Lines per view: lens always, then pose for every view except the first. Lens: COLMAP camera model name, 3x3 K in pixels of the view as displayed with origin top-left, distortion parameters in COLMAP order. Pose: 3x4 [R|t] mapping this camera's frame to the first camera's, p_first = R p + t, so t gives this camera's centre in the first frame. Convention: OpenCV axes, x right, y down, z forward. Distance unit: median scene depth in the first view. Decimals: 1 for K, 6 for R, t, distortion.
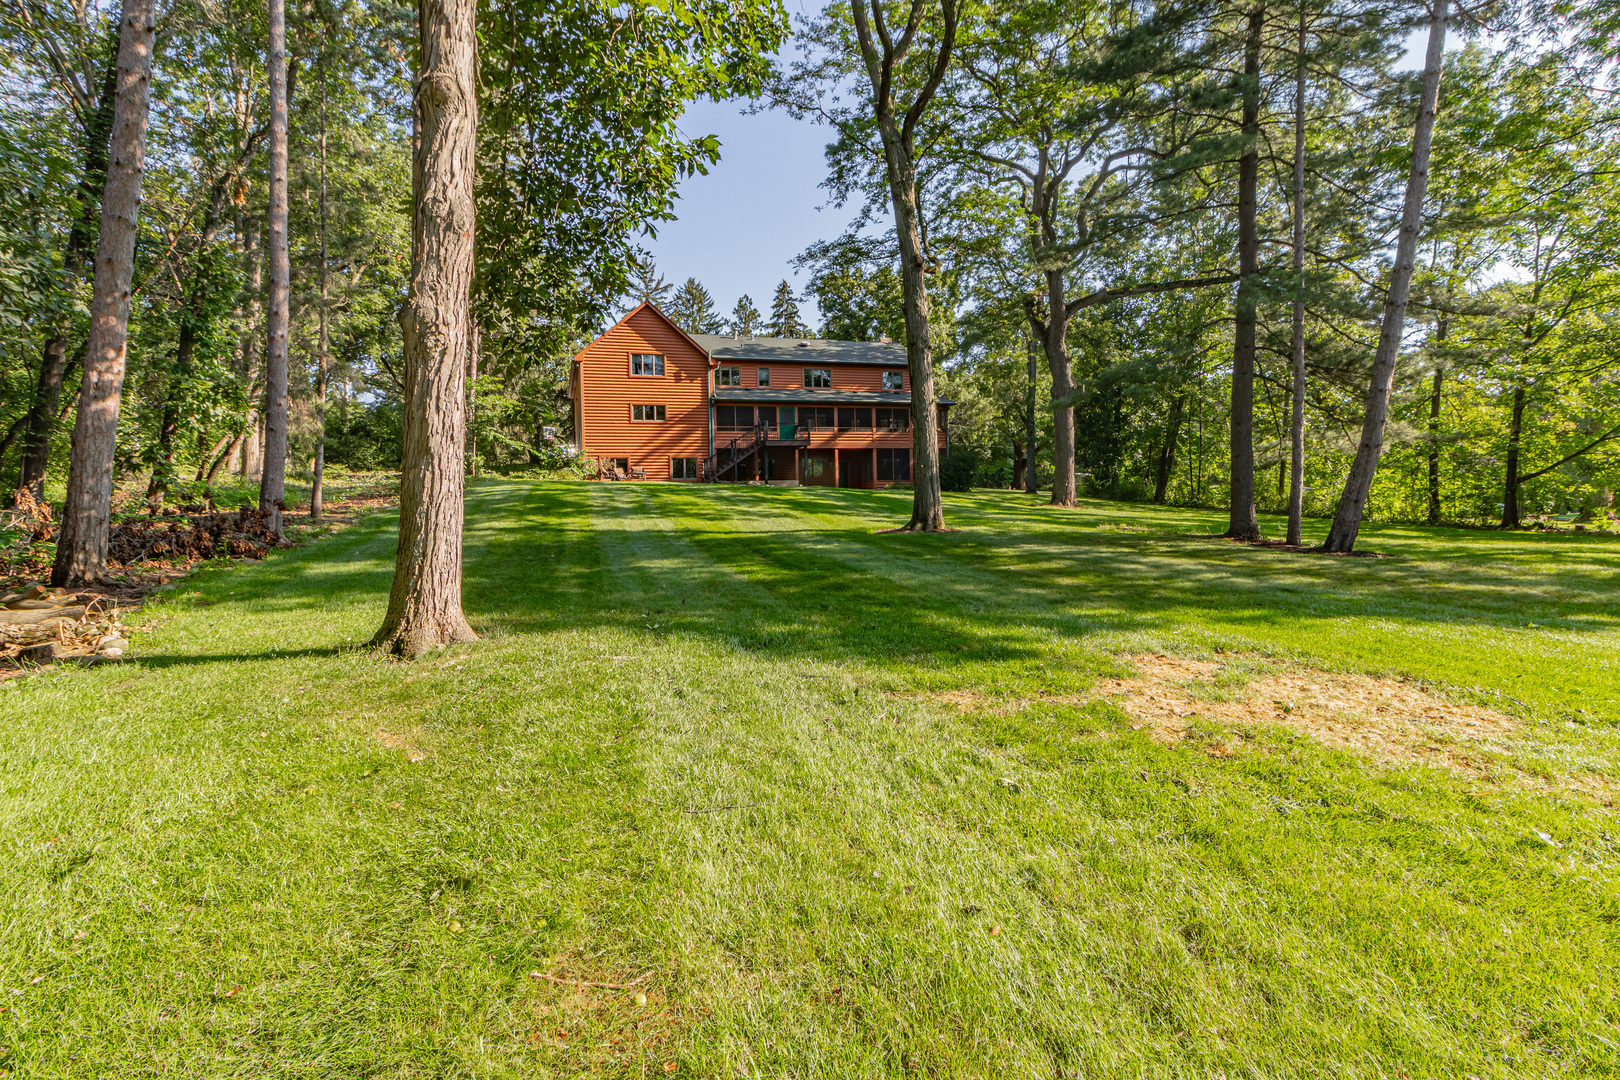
lens RADIAL K [[776.8, 0, 806.9], [0, 776.8, 490.6], [0, 0, 1]] dist [0.000617, 0.000000]
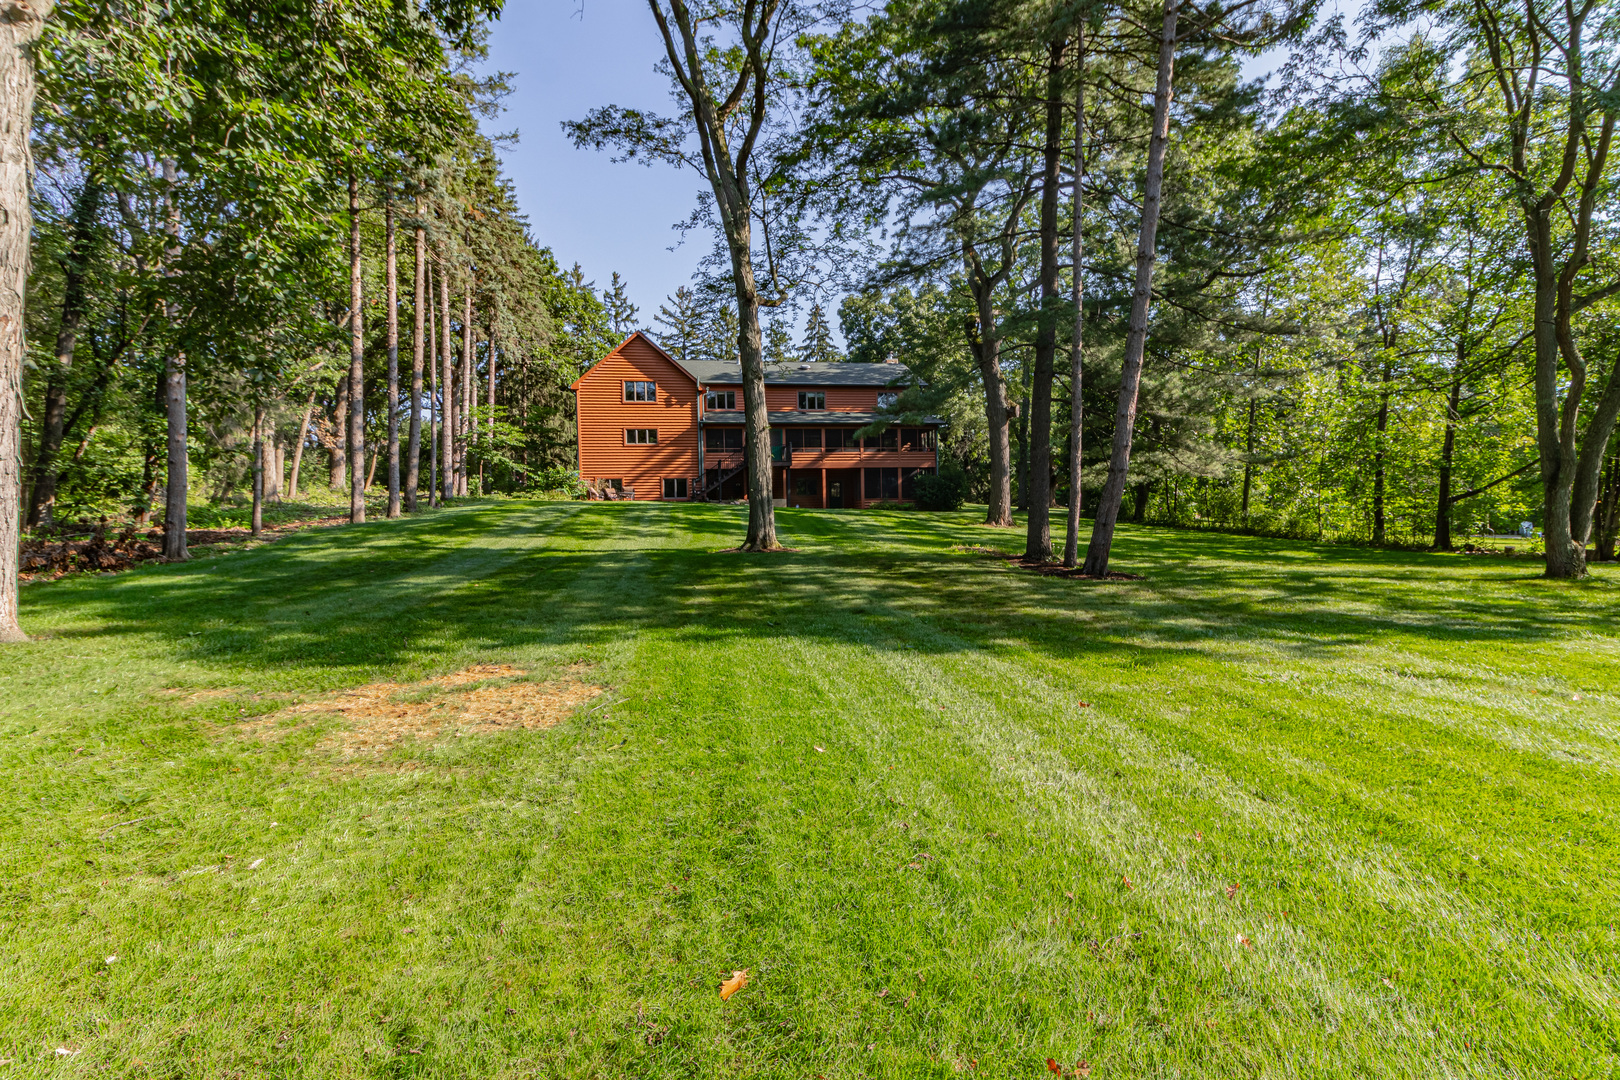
lens RADIAL K [[759.9, 0, 806.2], [0, 759.9, 522.7], [0, 0, 1]] dist [-0.001468, -0.000268]
pose [[0.992934, 0.001417, -0.118656, 0.143417], [0.001096, 0.999777, 0.021107, -0.003352], [0.118659, -0.021088, 0.992711, -0.011458]]
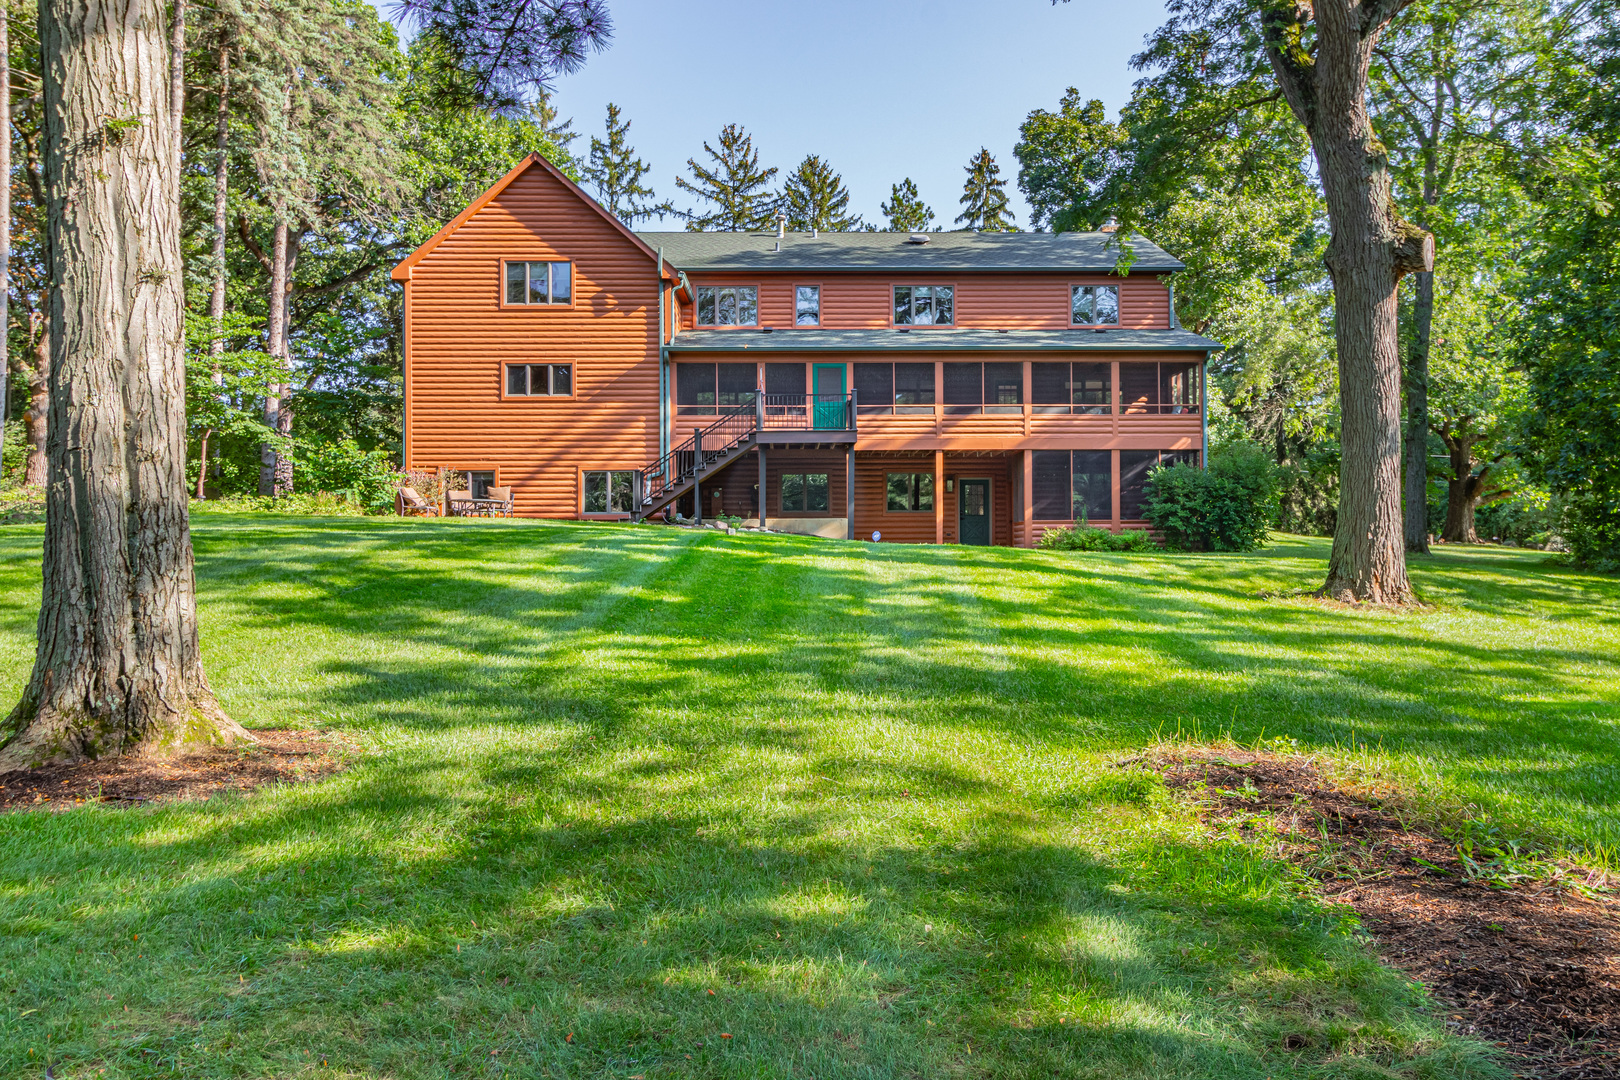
lens RADIAL K [[1196.2, 0, 810.0], [0, 1196.2, 540.0], [0, 0, 1]] dist [-0.001546, -0.003117]
pose [[0.958541, 0.013471, -0.284636, 0.178019], [-0.012020, 0.999904, 0.006844, -0.005139], [0.284701, -0.003139, 0.958611, 0.313473]]
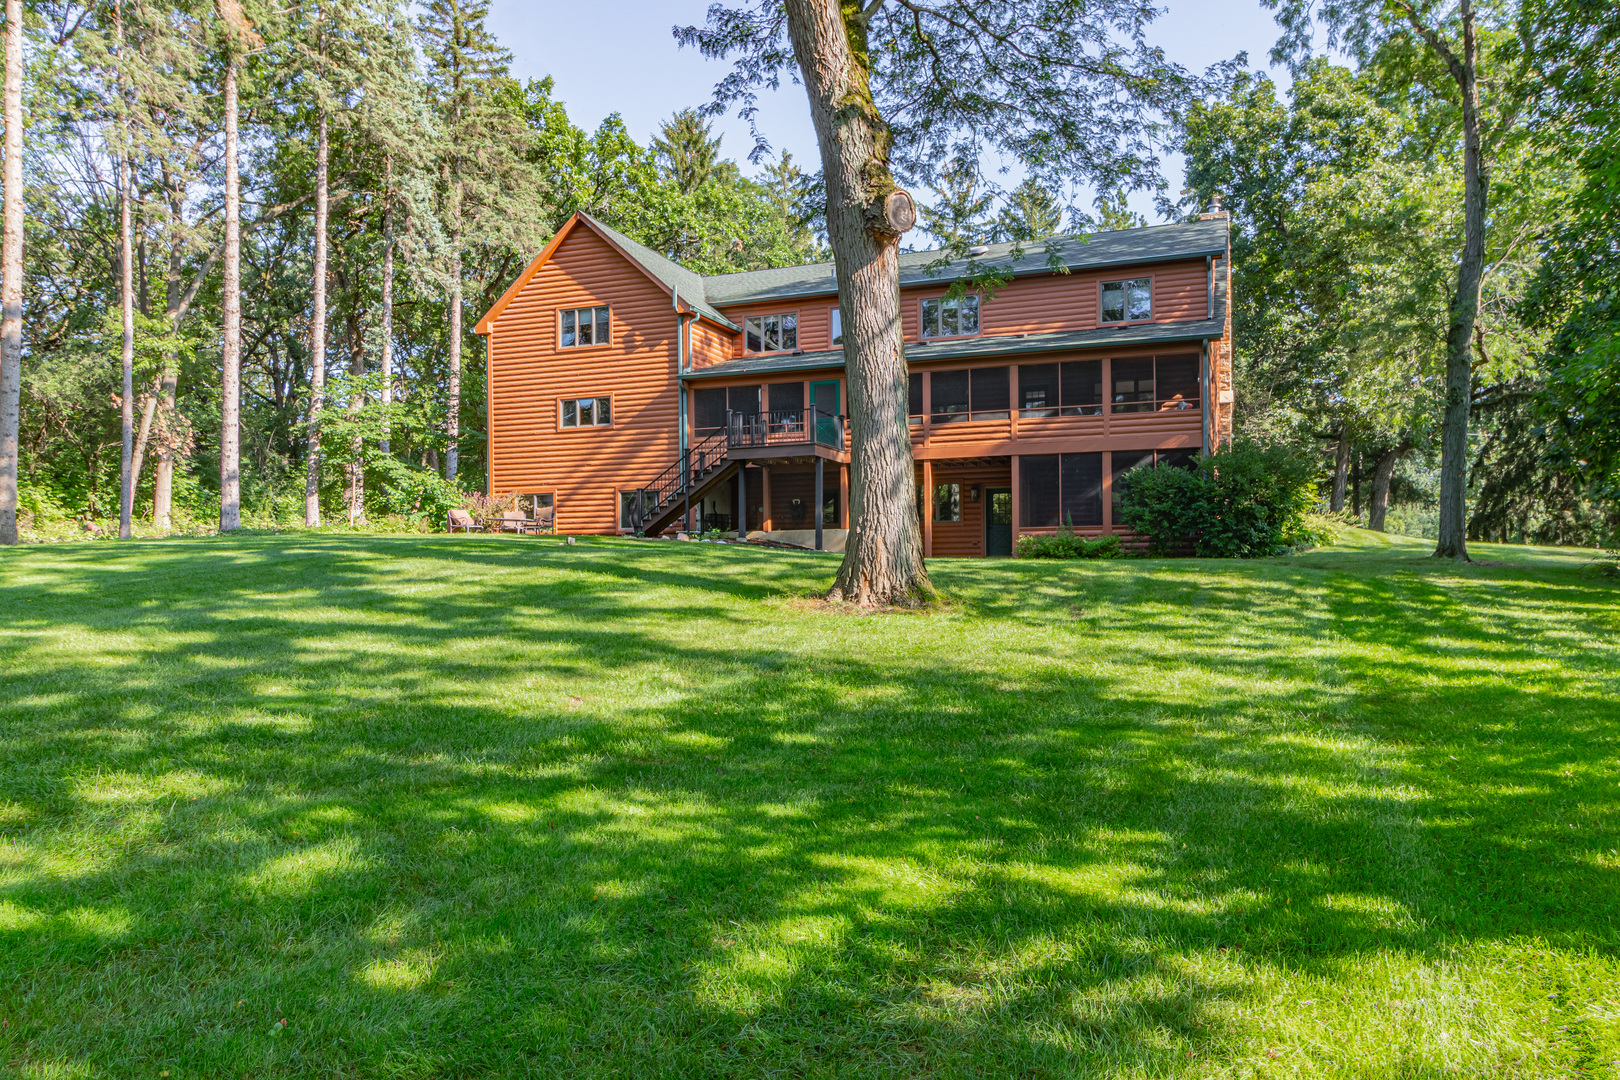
lens RADIAL K [[1103.6, 0, 813.7], [0, 1103.6, 583.6], [0, 0, 1]] dist [-0.010565, -0.001348]
pose [[0.787861, 0.020182, -0.615522, 0.416413], [-0.001364, 0.999518, 0.031027, -0.000521], [0.615851, -0.023605, 0.787509, 0.460962]]
